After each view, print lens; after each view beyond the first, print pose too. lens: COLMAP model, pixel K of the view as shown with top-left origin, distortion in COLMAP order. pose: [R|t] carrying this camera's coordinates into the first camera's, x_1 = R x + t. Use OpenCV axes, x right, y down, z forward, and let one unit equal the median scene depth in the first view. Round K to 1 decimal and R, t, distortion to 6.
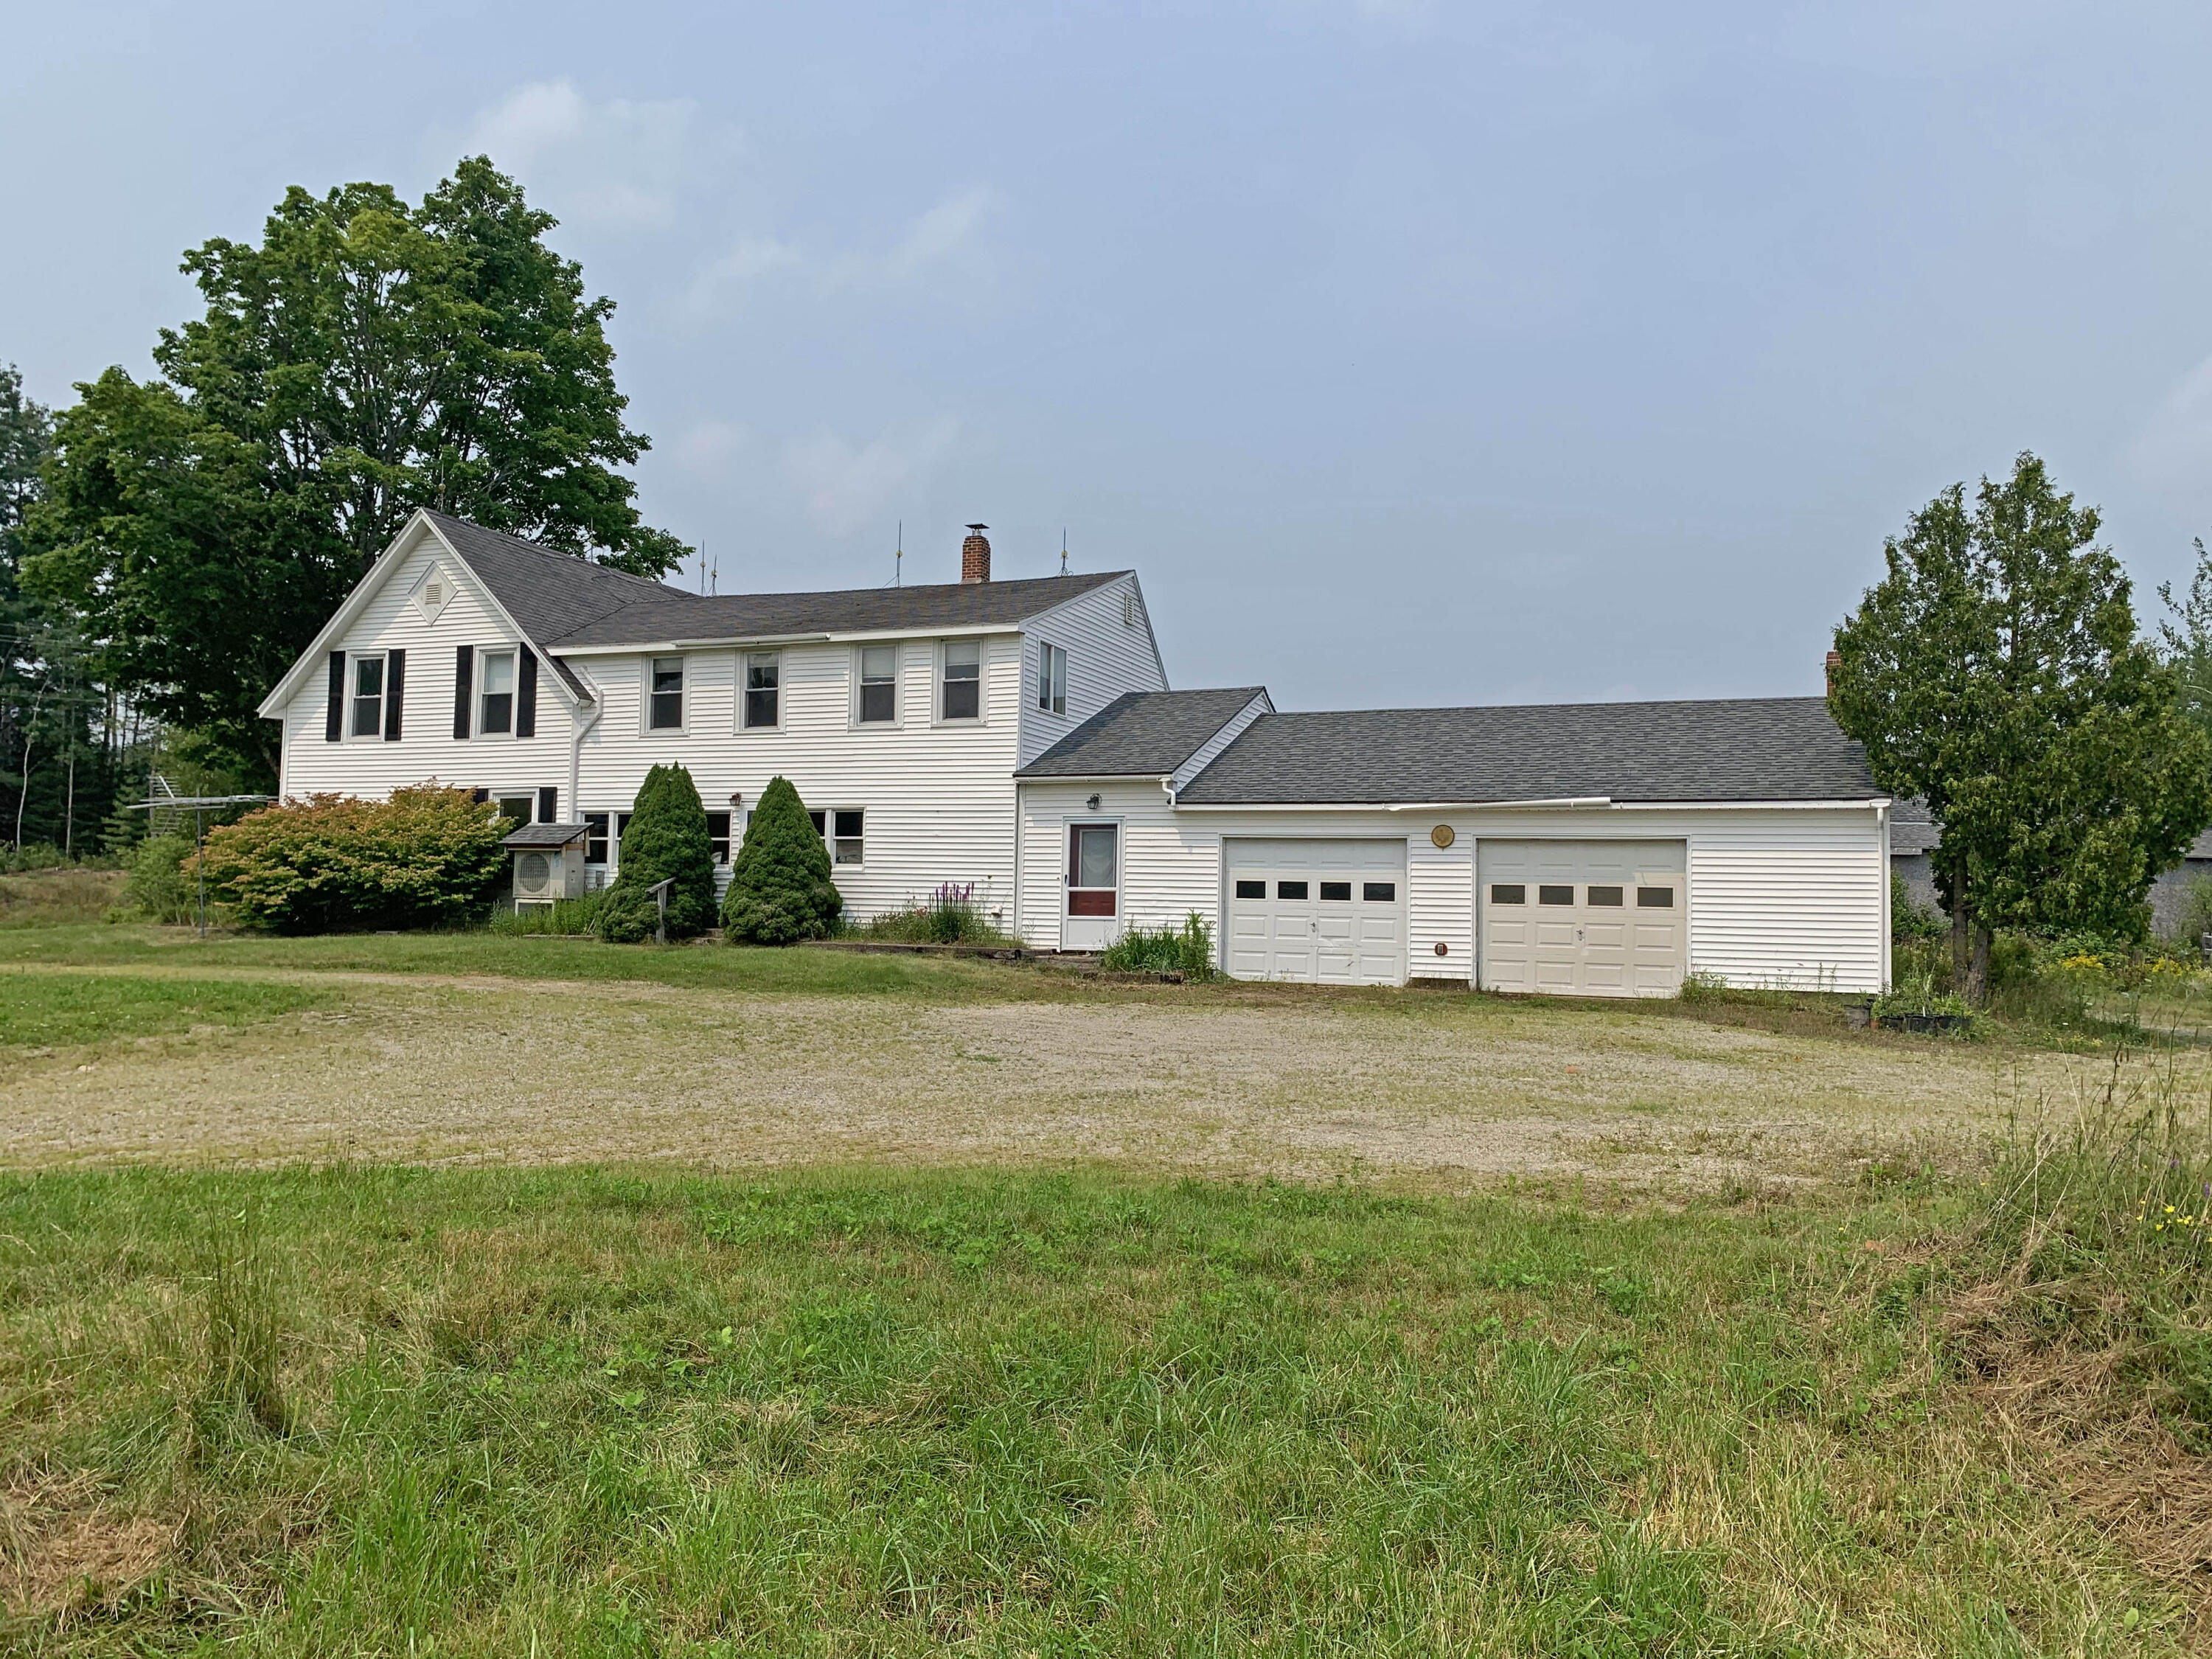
lens RADIAL K [[1583.8, 0, 1106.0], [0, 1583.8, 829.5], [0, 0, 1]] dist [0.048269, -0.000470]
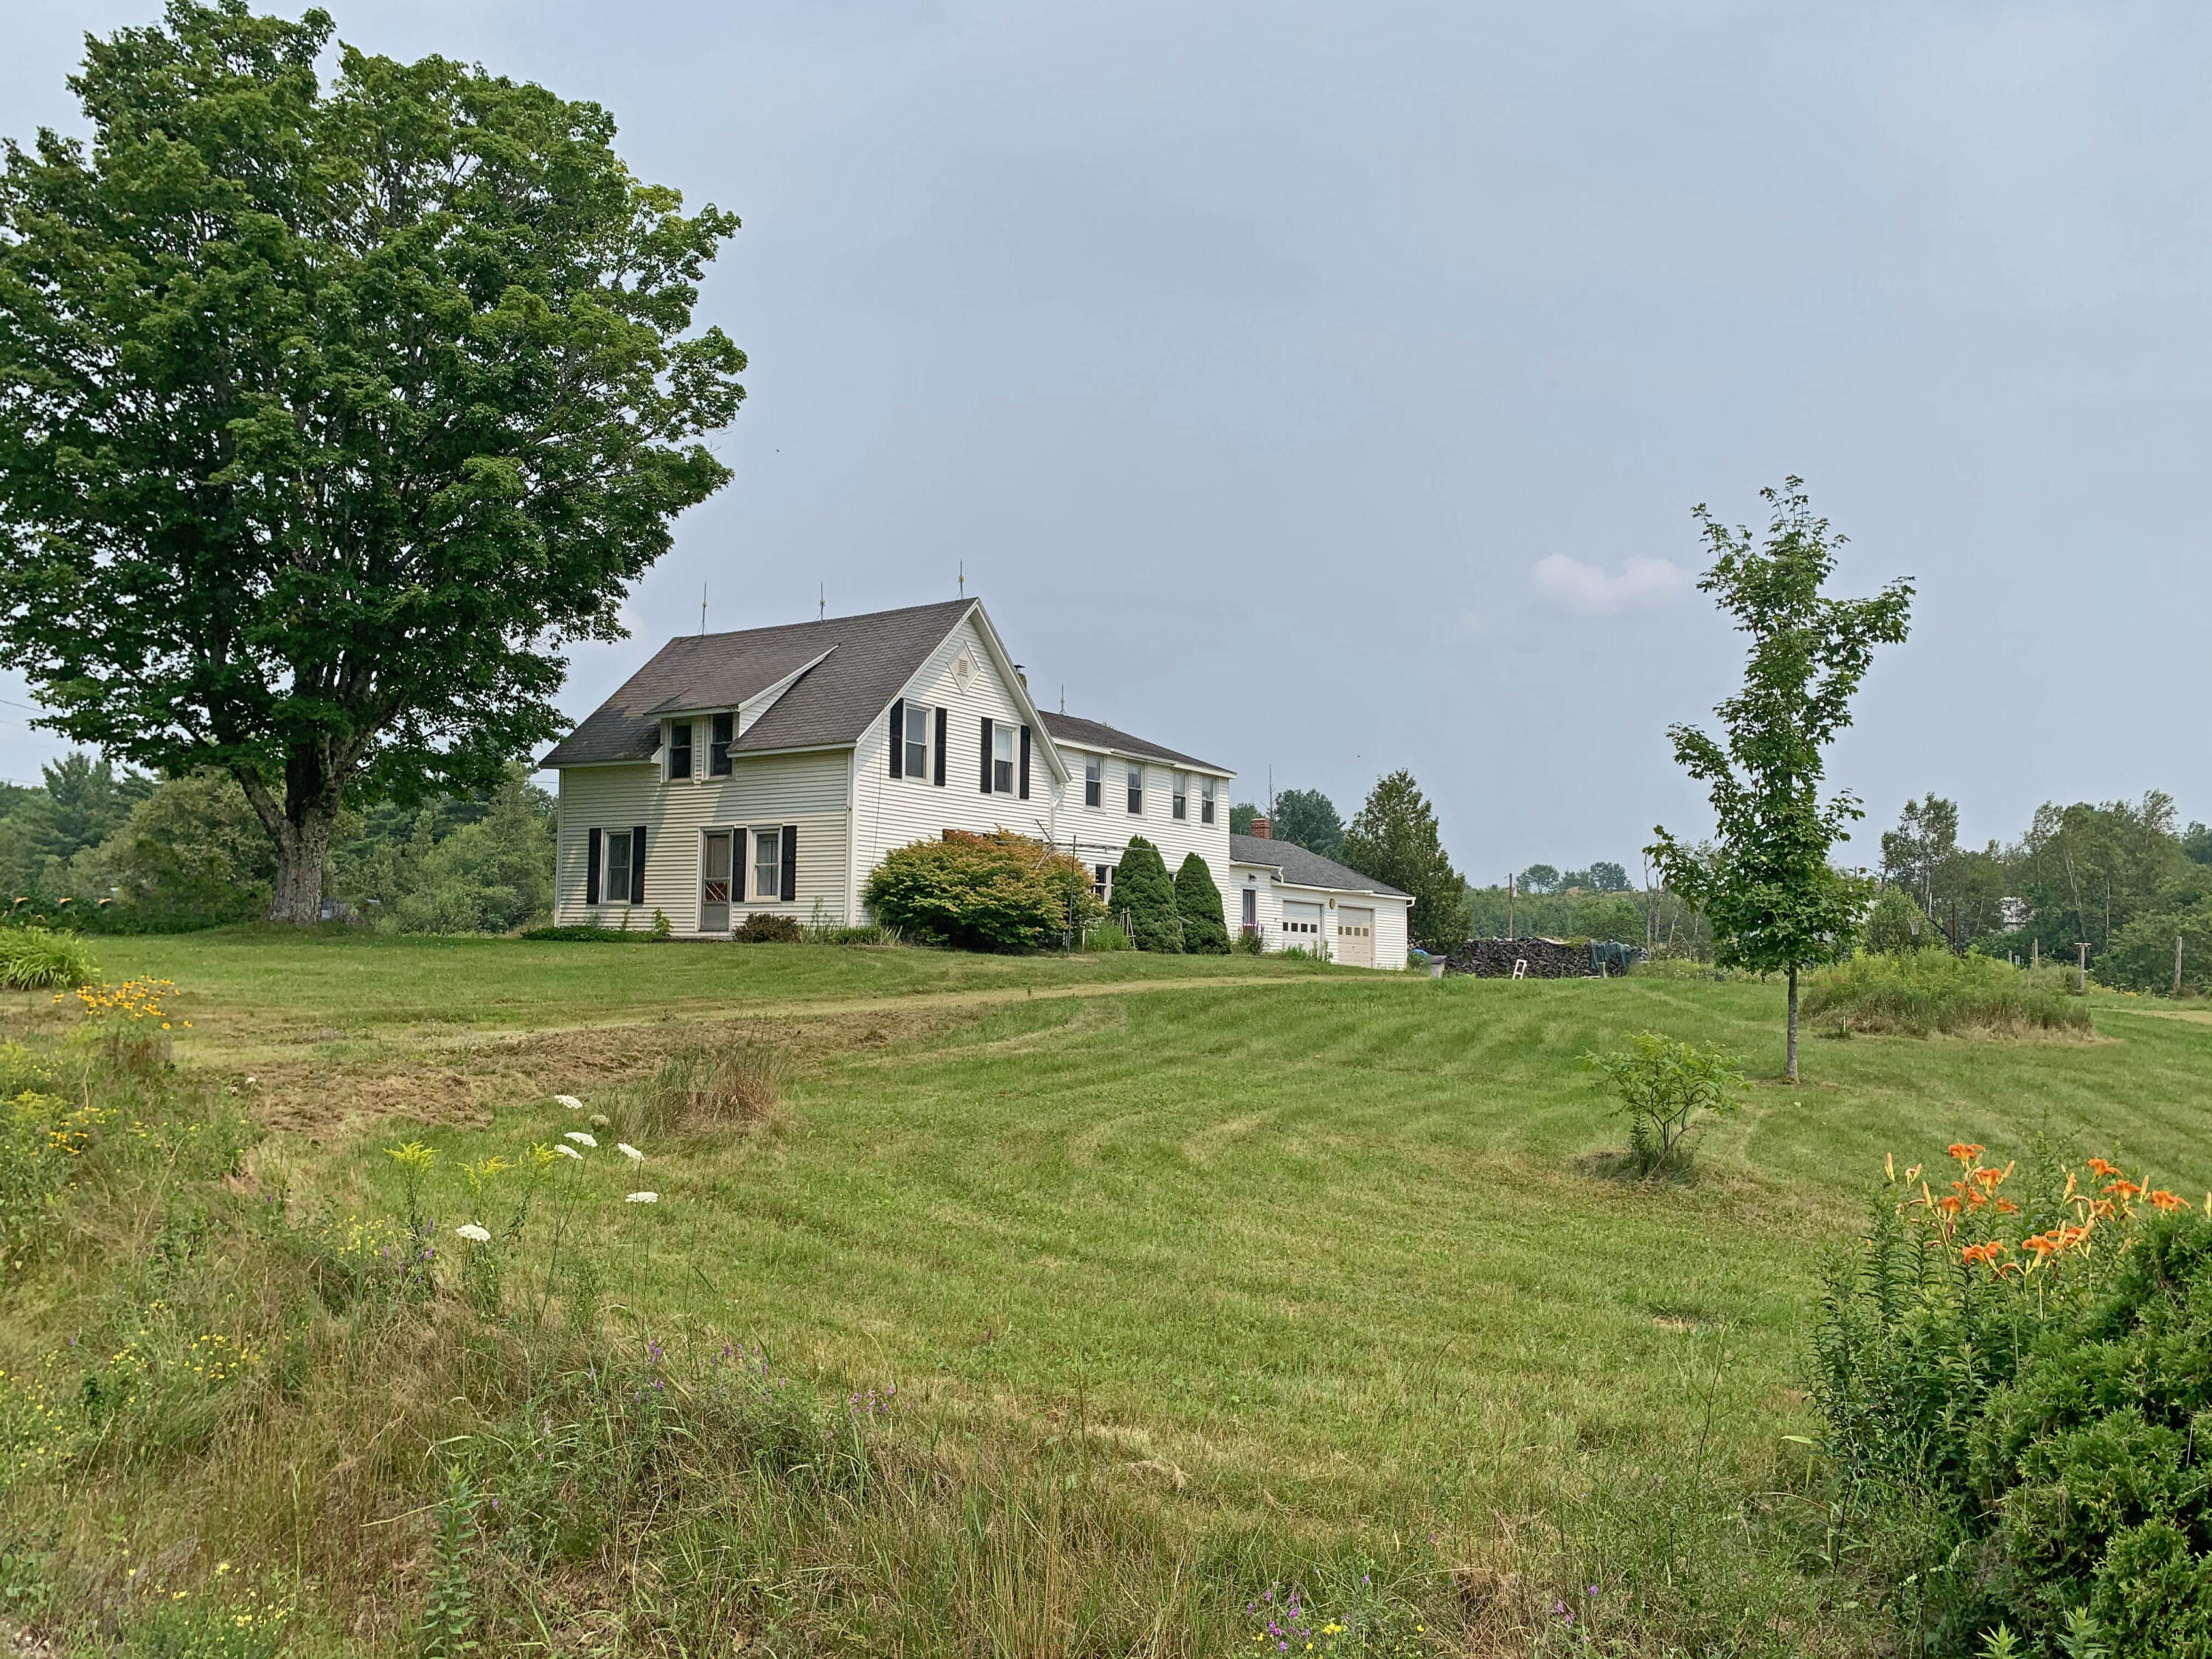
lens RADIAL K [[1583.8, 0, 1106.0], [0, 1583.8, 829.5], [0, 0, 1]] dist [0.048269, -0.000470]
pose [[0.236514, 0.061520, 0.969679, -1.650331], [-0.078764, 0.995923, -0.043974, 0.018834], [-0.968430, -0.065975, 0.240395, 0.642343]]
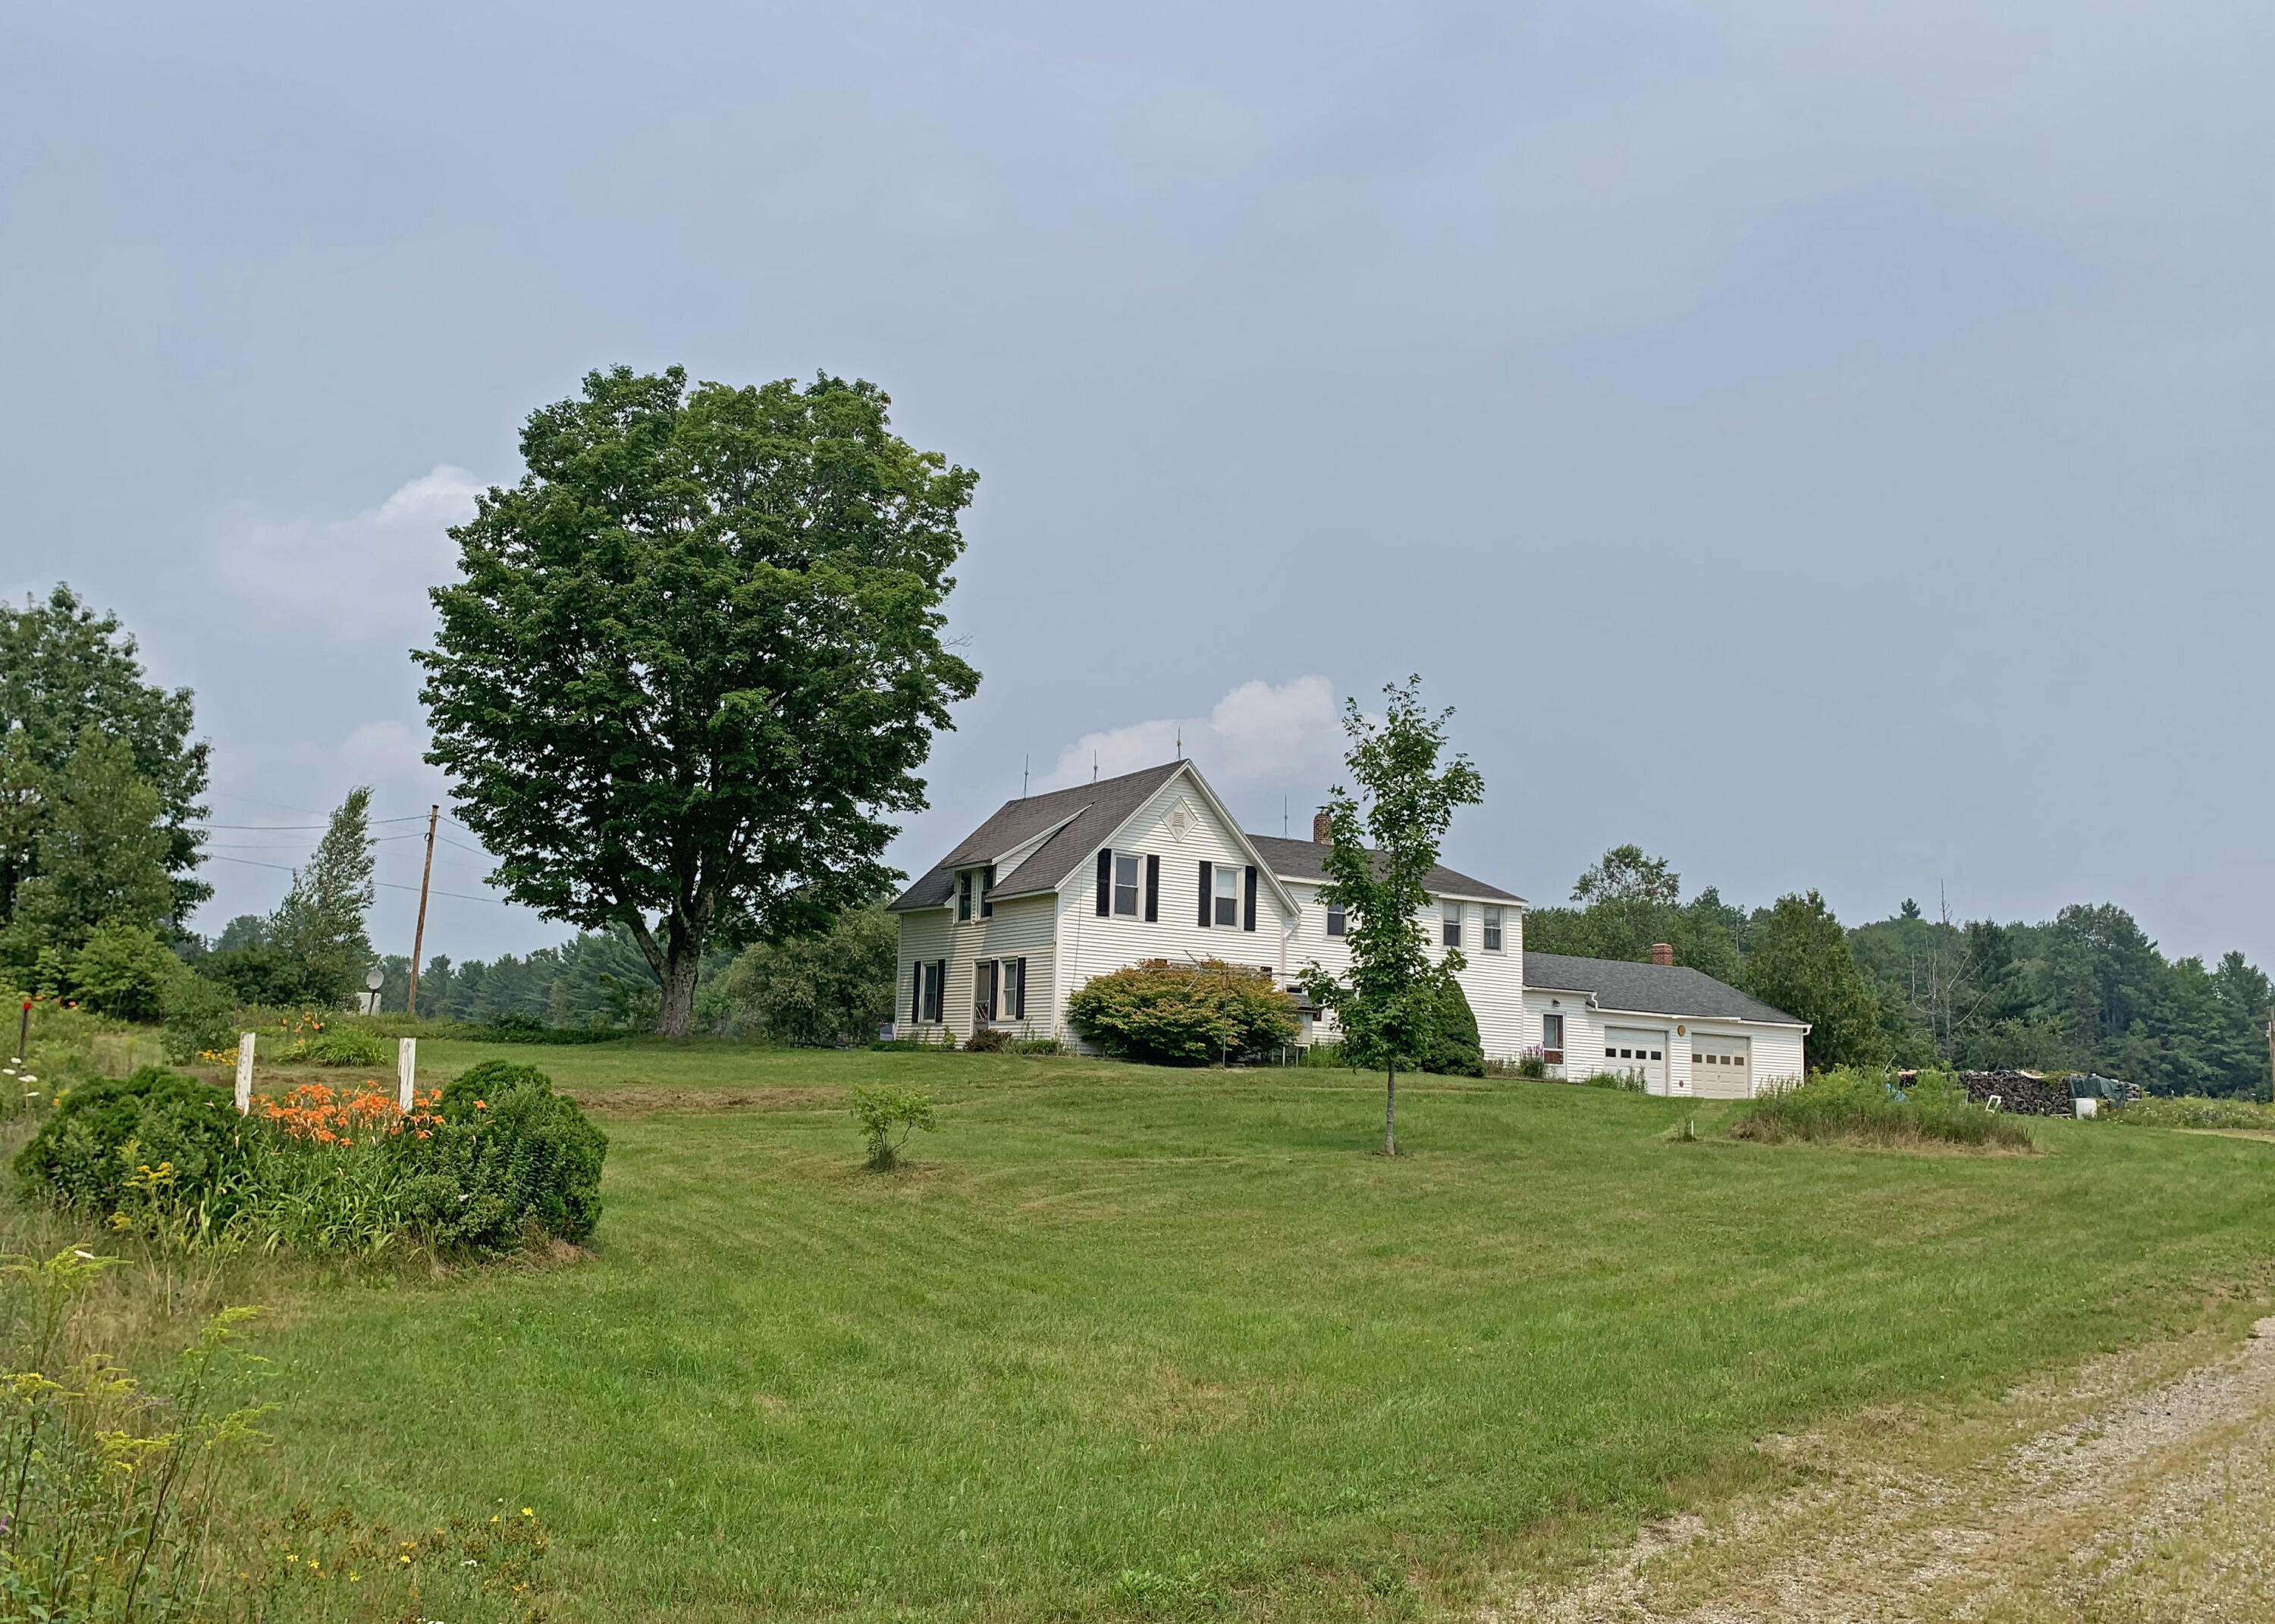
lens RADIAL K [[1733.1, 0, 1137.5], [0, 1733.1, 812.0], [0, 0, 1]] dist [0.050763, -0.223663]
pose [[0.622047, 0.122029, 0.773412, -1.731100], [-0.078702, 0.992523, -0.093301, -0.009959], [-0.779014, -0.002832, 0.627000, 0.080314]]
